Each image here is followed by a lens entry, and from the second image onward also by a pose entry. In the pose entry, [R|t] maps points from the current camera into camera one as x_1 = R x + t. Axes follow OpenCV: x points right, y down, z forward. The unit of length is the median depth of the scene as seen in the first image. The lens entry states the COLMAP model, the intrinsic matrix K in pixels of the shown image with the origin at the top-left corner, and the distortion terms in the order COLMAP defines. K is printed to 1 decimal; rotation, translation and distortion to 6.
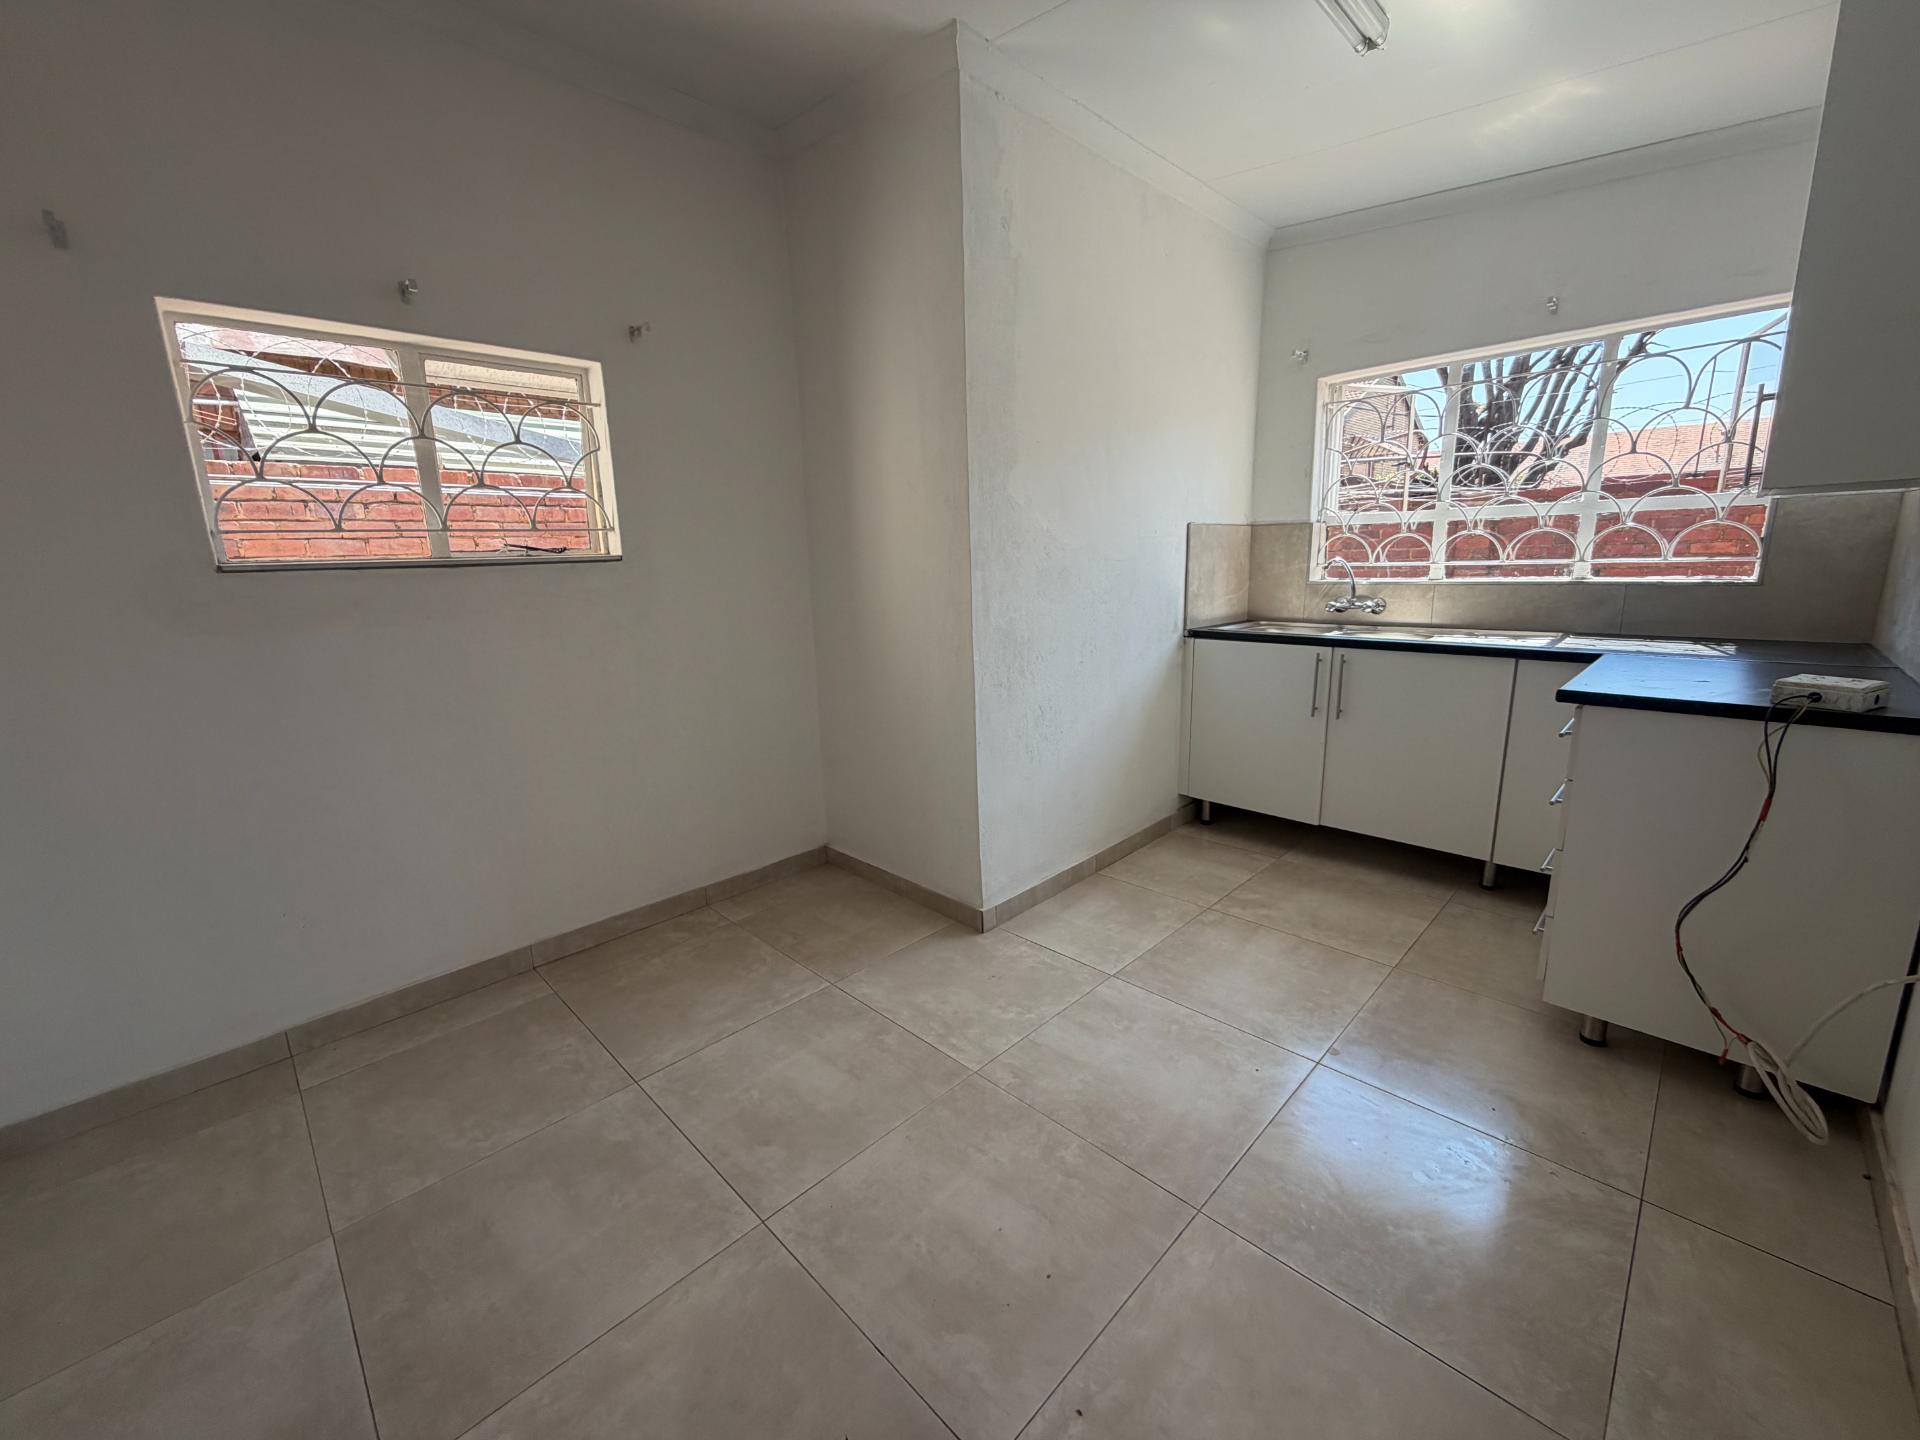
lens RADIAL K [[763.4, 0, 953.7], [0, 763.4, 718.6], [0, 0, 1]] dist [0.001635, -0.000361]
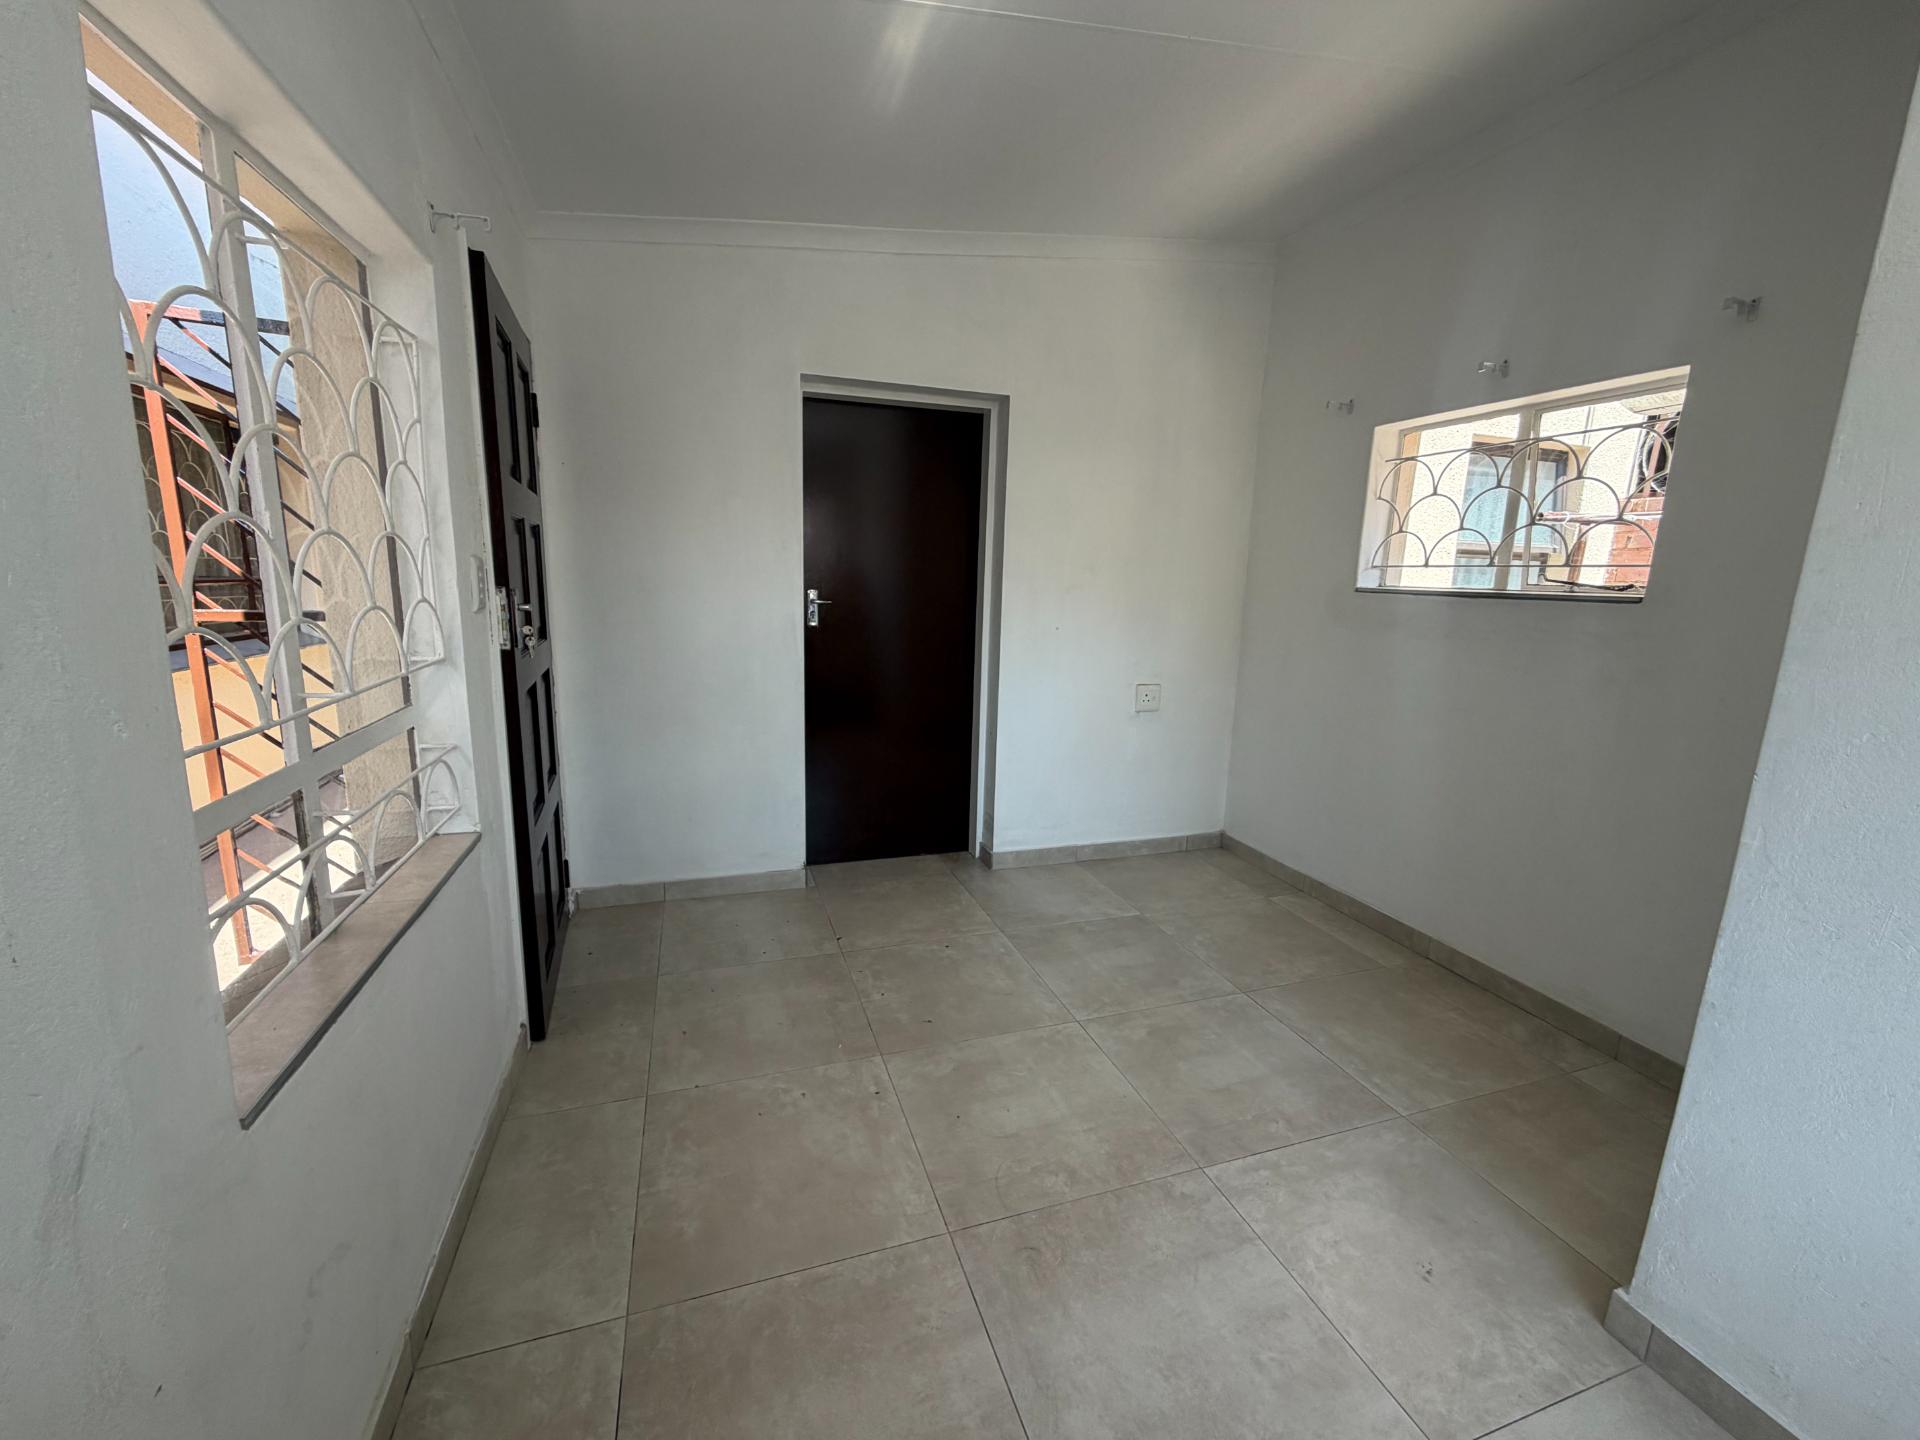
lens RADIAL K [[767.5, 0, 960.0], [0, 767.5, 720.0], [0, 0, 1]] dist [-0.000617, -0.000077]
pose [[-0.439003, 0.190544, -0.878049, 0.536496], [-0.200813, 0.931725, 0.302593, -0.158580], [0.875757, 0.309163, -0.370767, 0.578030]]
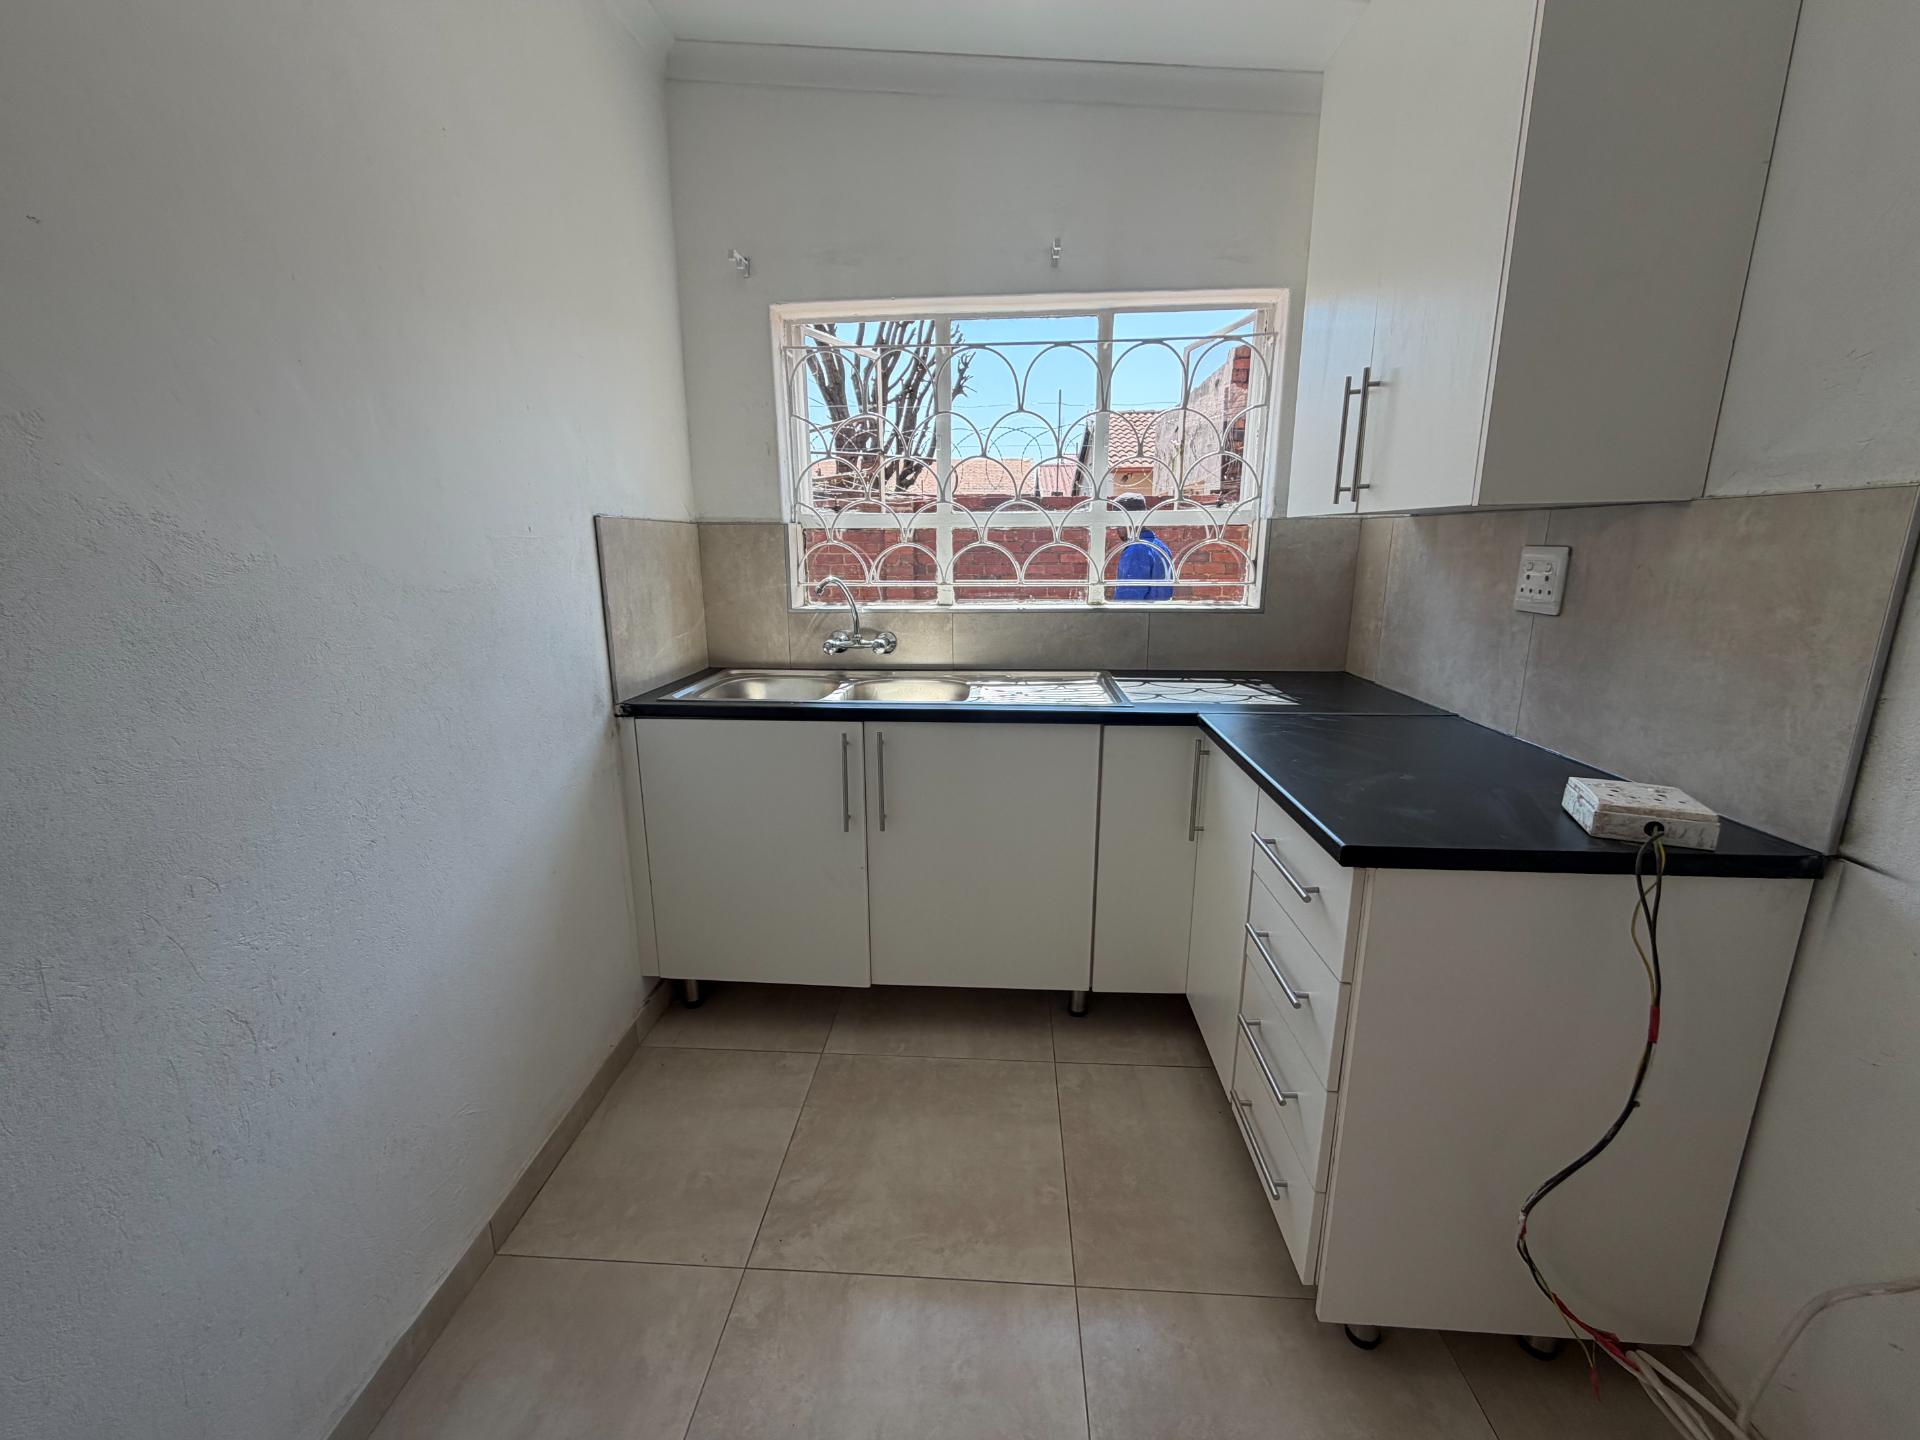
lens RADIAL K [[769.8, 0, 948.5], [0, 769.8, 718.0], [0, 0, 1]] dist [0.001192, -0.000102]
pose [[0.752875, -0.122884, 0.646591, 0.131409], [0.120754, 0.991529, 0.047836, -0.114677], [-0.646992, 0.042064, 0.761336, 0.450428]]
